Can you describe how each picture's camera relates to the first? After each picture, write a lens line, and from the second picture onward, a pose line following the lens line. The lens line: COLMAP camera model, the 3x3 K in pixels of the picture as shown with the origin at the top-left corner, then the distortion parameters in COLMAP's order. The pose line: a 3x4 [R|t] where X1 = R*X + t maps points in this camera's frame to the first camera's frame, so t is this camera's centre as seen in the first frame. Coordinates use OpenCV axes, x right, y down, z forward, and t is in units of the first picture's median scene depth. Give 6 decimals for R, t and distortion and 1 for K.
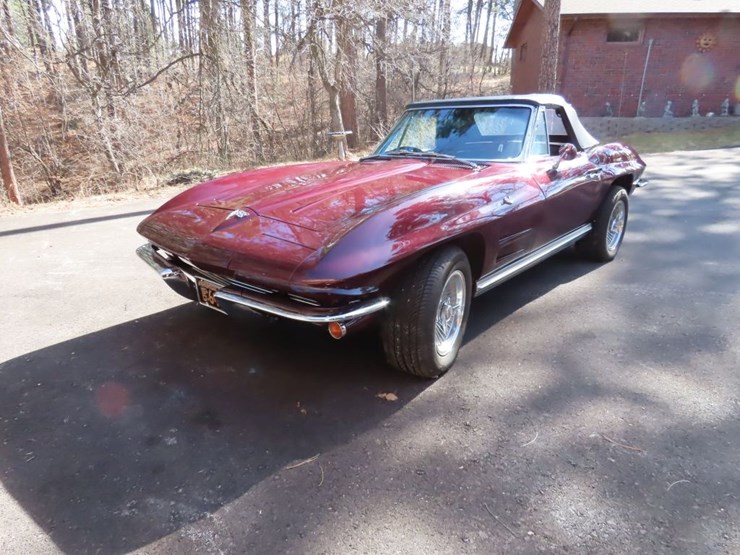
lens RADIAL K [[545.3, 0, 373.8], [0, 545.3, 275.5], [0, 0, 1]] dist [0.005259, 0.002423]
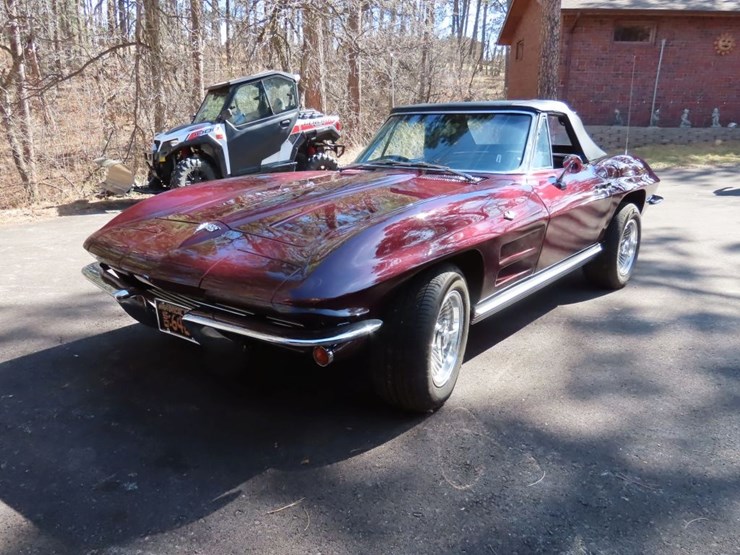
lens RADIAL K [[751.7, 0, 370.1], [0, 751.7, 287.2], [0, 0, 1]] dist [0.003461, 0.022107]
pose [[0.997367, 0.001667, 0.072496, -0.059473], [0.002964, 0.997963, -0.063731, 0.048740], [-0.072454, 0.063779, 0.995330, -0.176781]]
